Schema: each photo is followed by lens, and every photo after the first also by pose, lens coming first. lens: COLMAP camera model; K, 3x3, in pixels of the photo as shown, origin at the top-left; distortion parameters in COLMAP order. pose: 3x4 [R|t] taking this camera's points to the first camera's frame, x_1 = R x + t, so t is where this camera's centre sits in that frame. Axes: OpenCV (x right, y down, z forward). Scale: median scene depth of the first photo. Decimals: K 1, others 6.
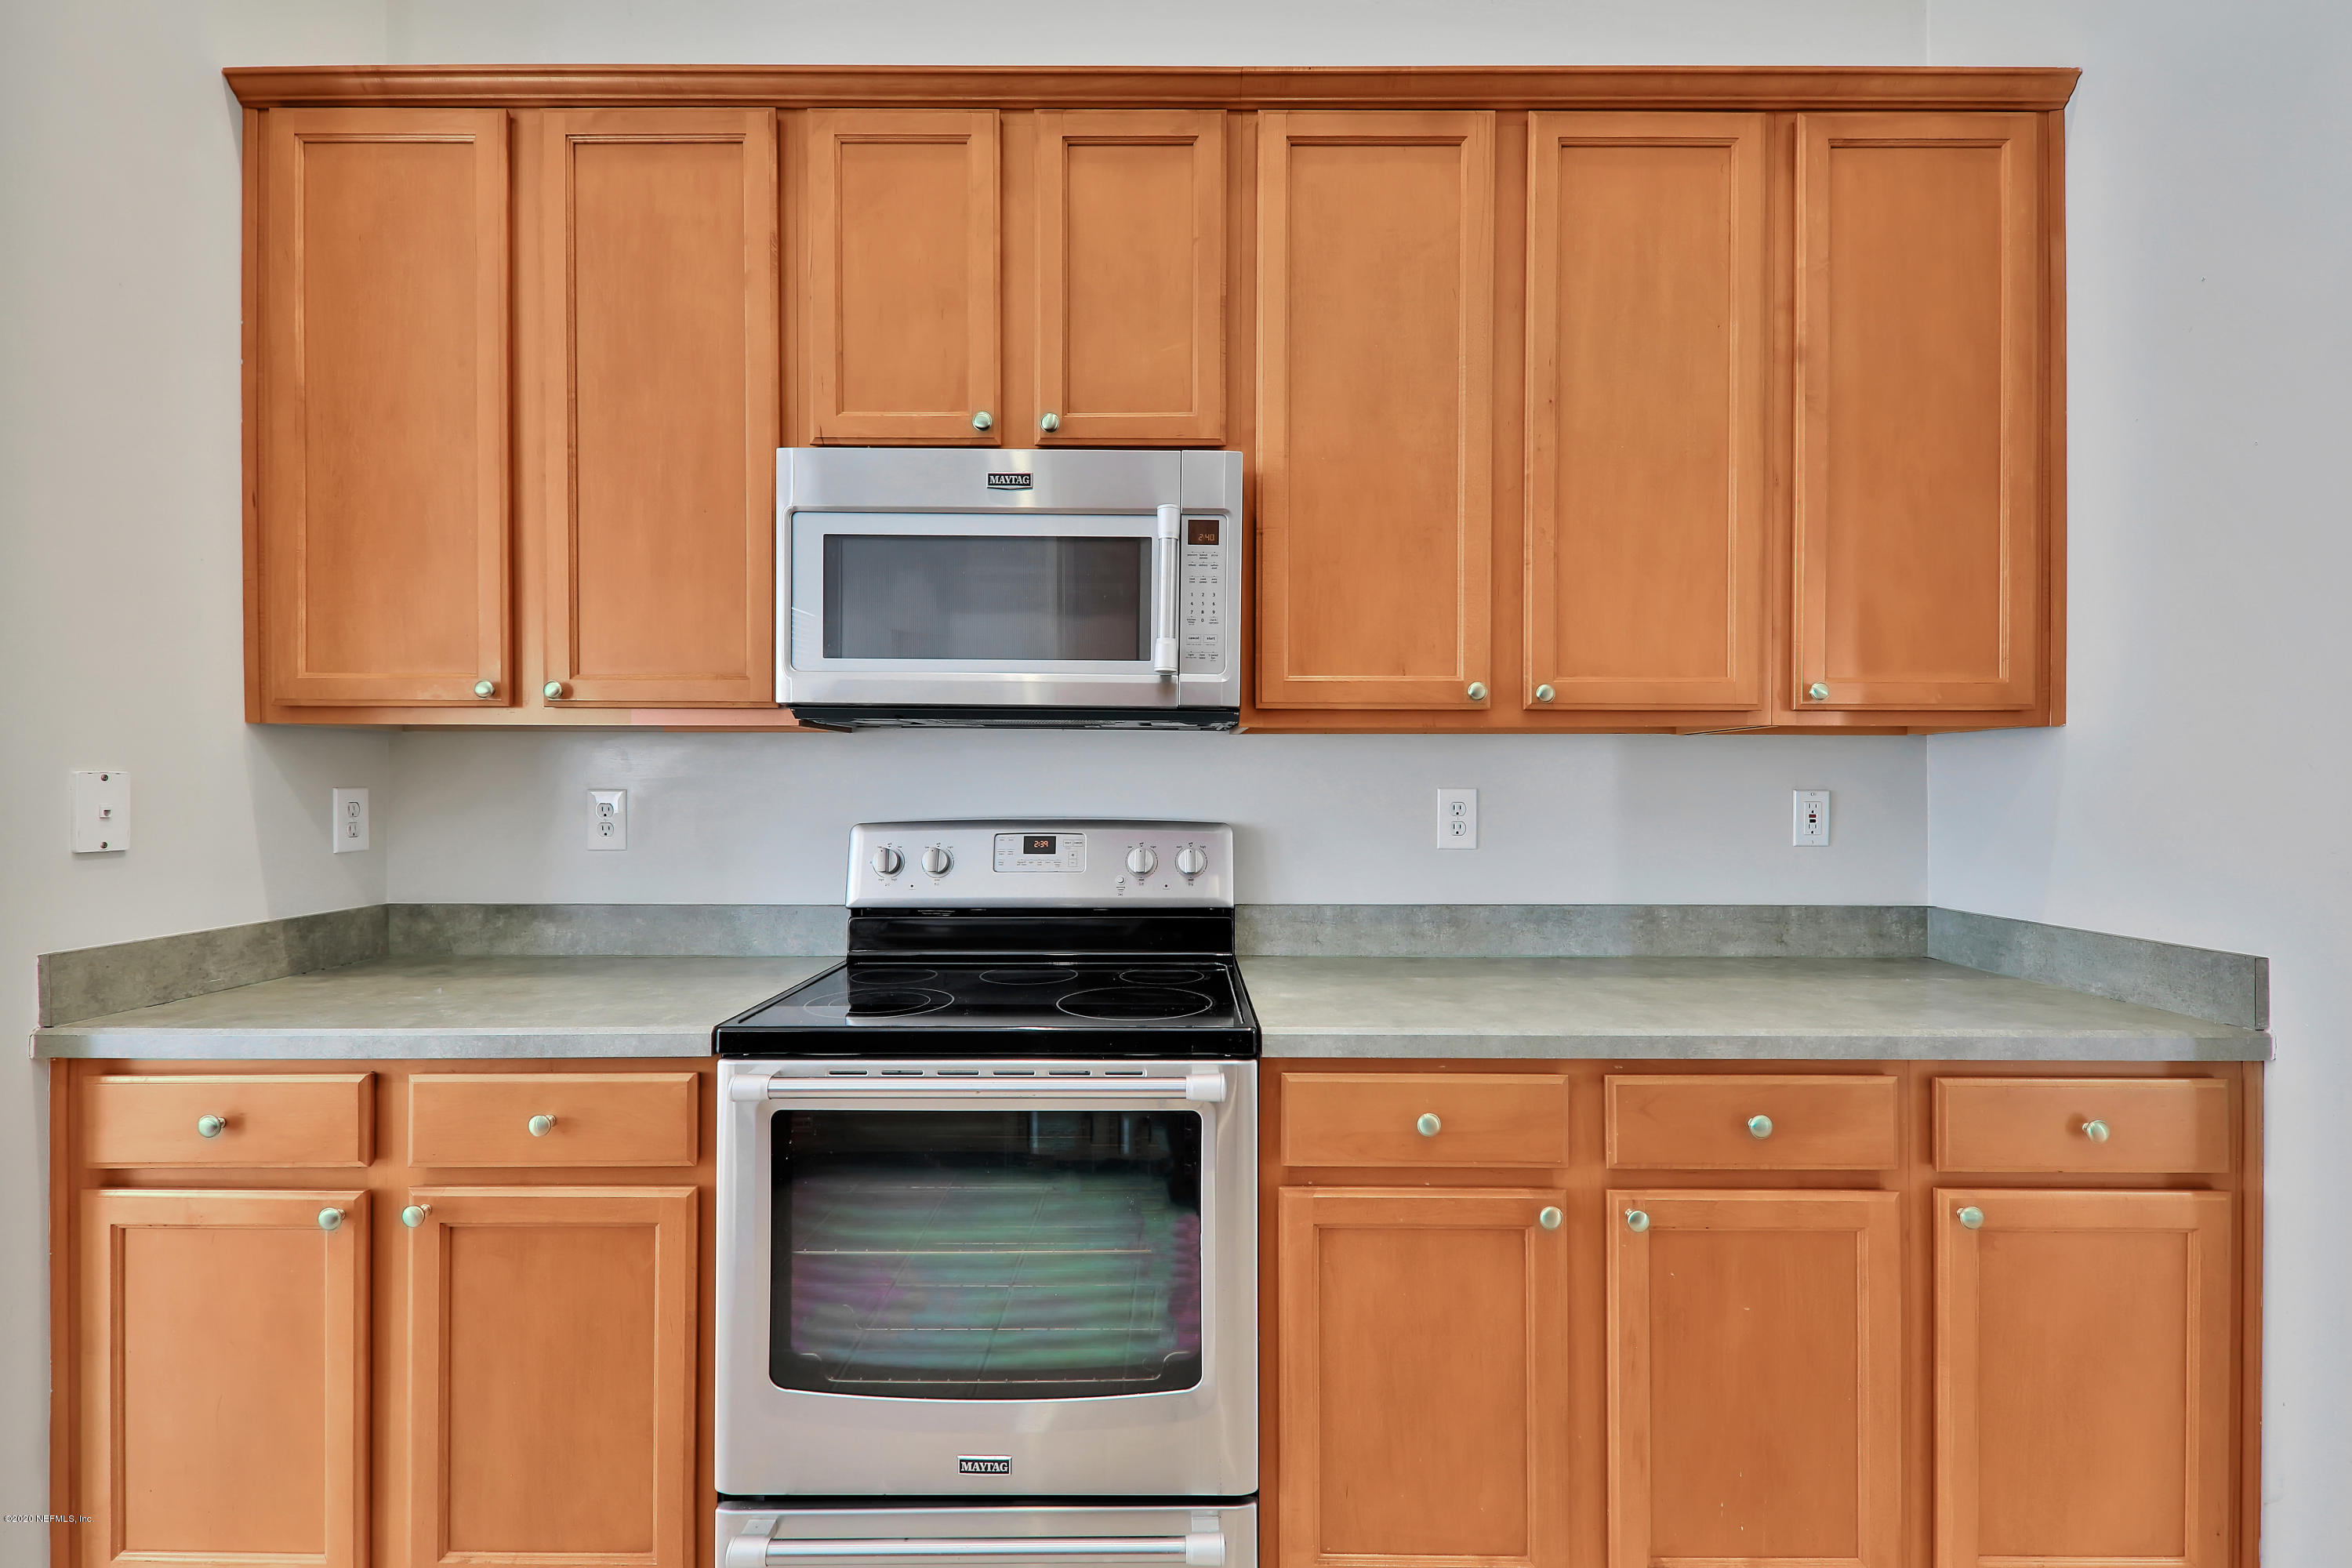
lens RADIAL K [[978.5, 0, 1177.1], [0, 978.5, 756.2], [0, 0, 1]] dist [-0.004849, -0.000460]
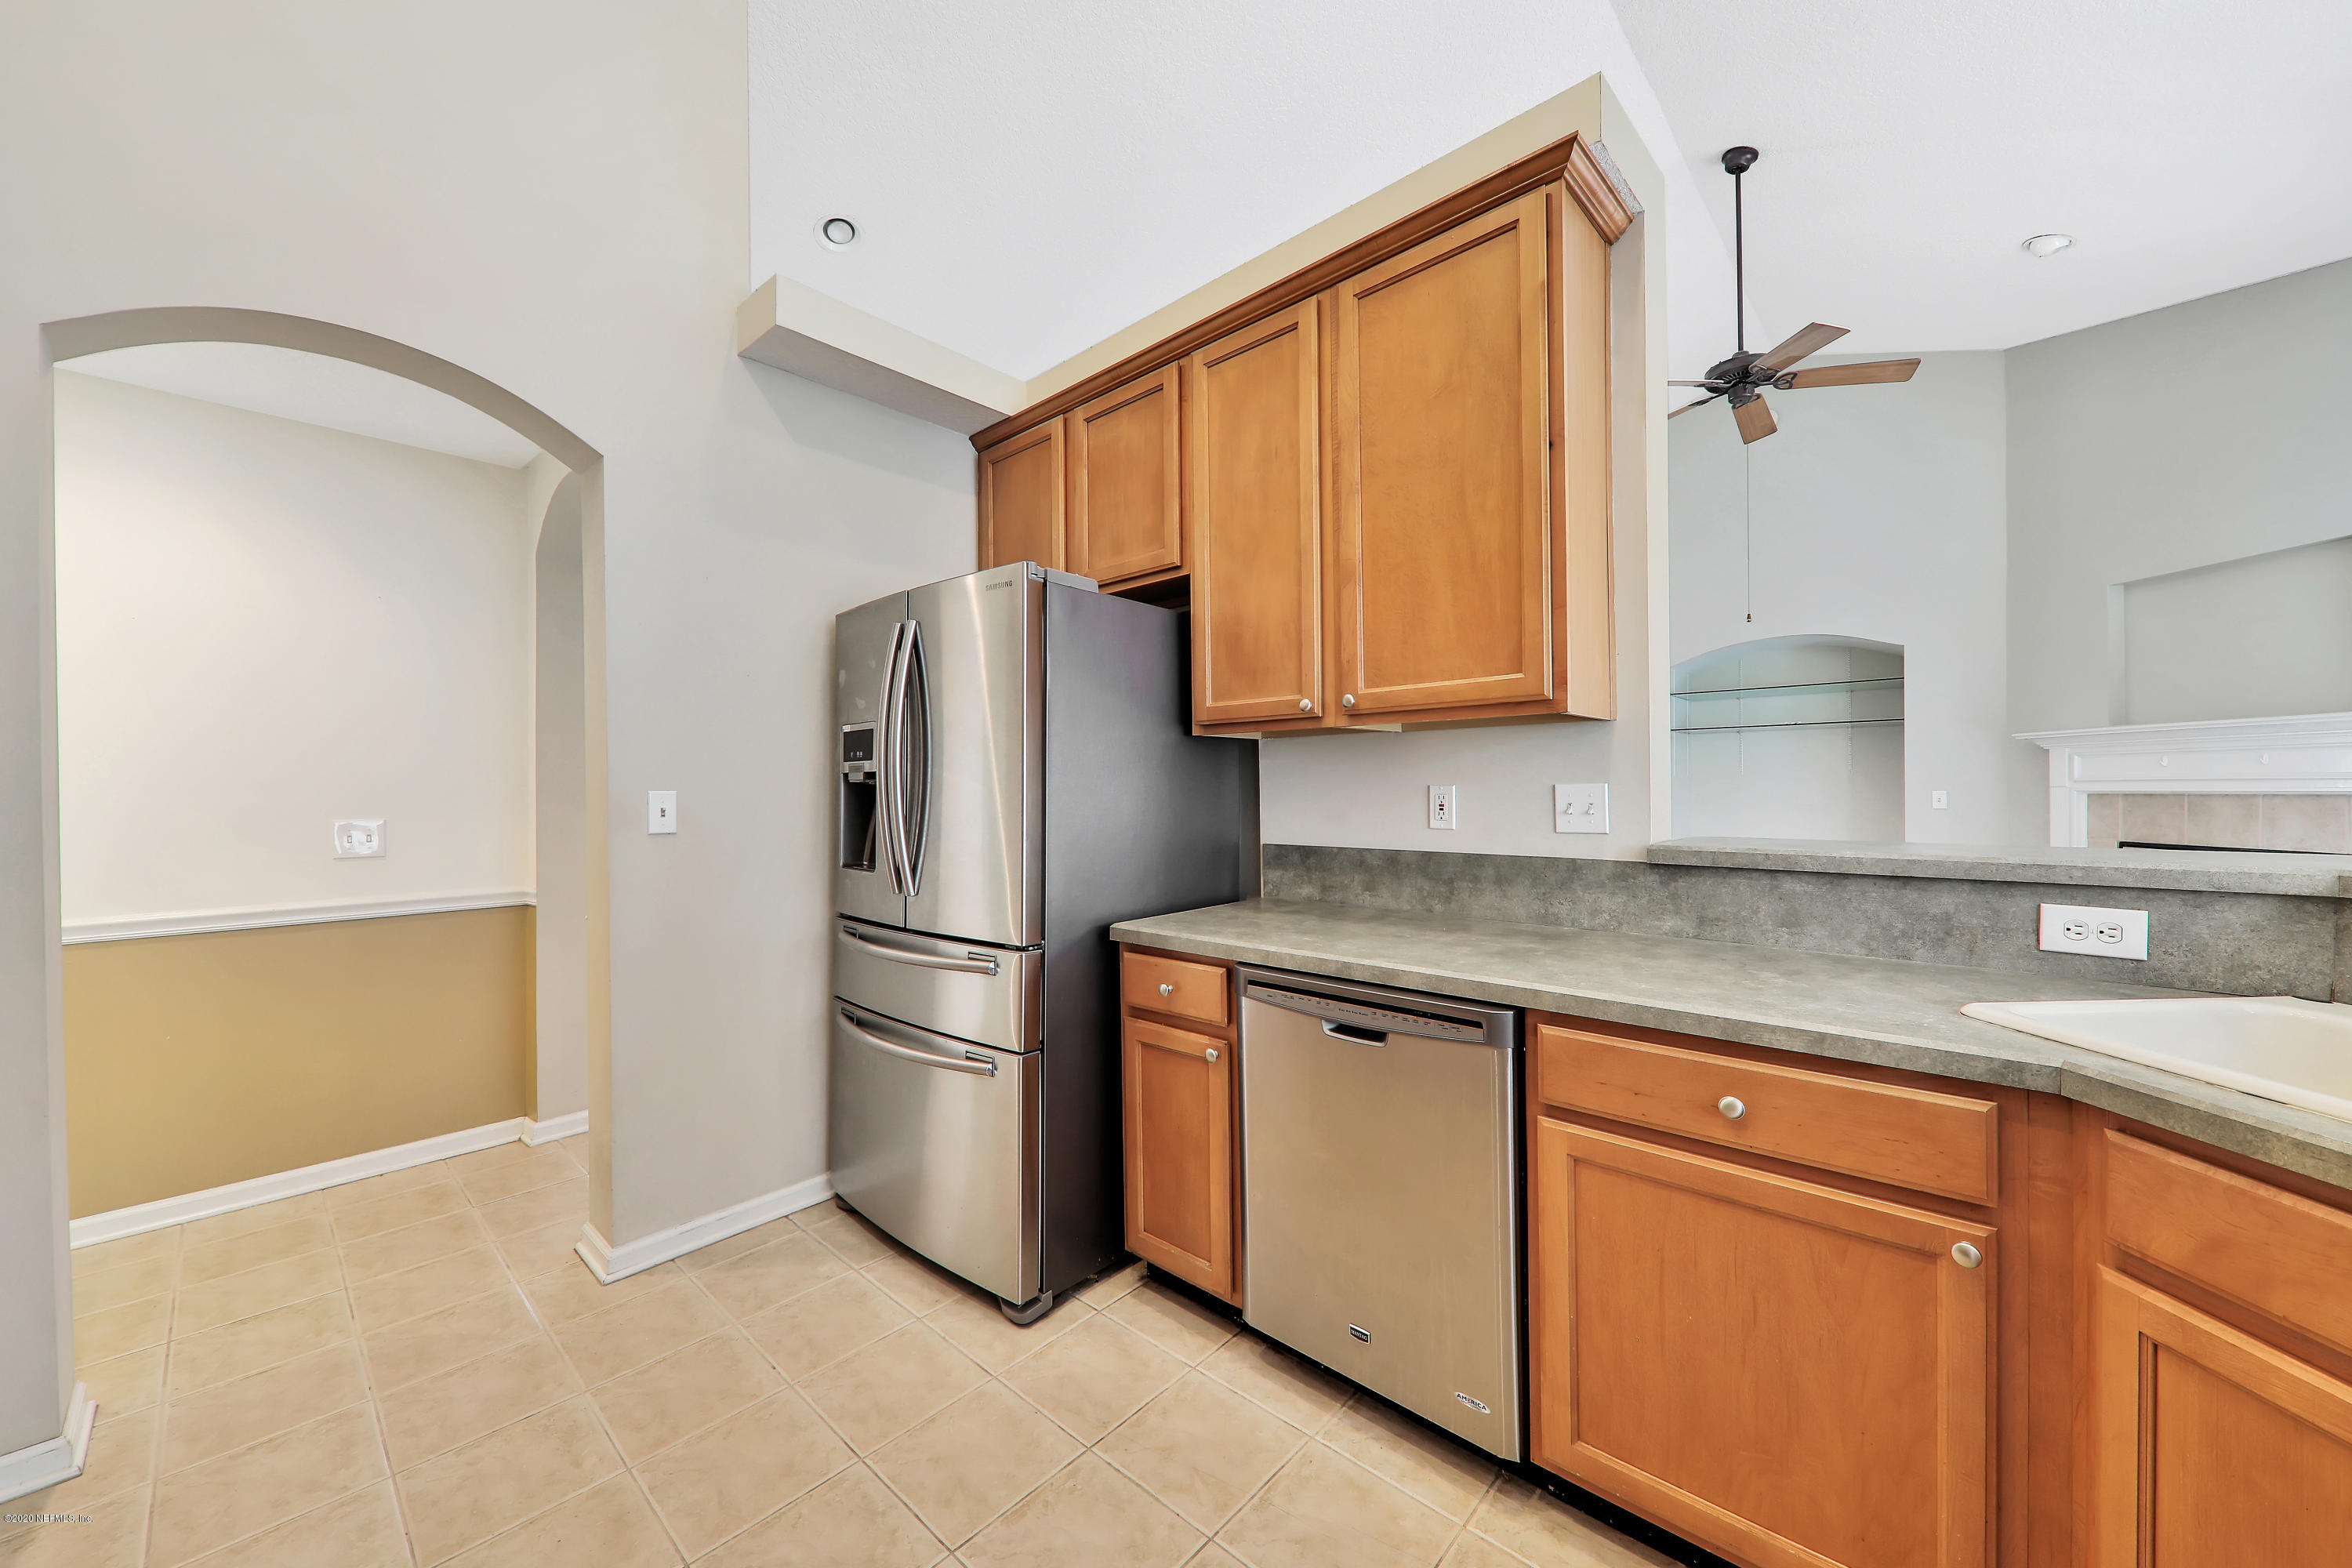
lens RADIAL K [[855.6, 0, 1250.5], [0, 855.6, 780.9], [0, 0, 1]] dist [-0.001436, -0.000172]
pose [[0.756502, -0.016486, -0.653784, 0.723403], [0.038002, 0.999101, 0.018779, 0.000529], [0.652887, -0.039052, 0.756448, -0.000092]]
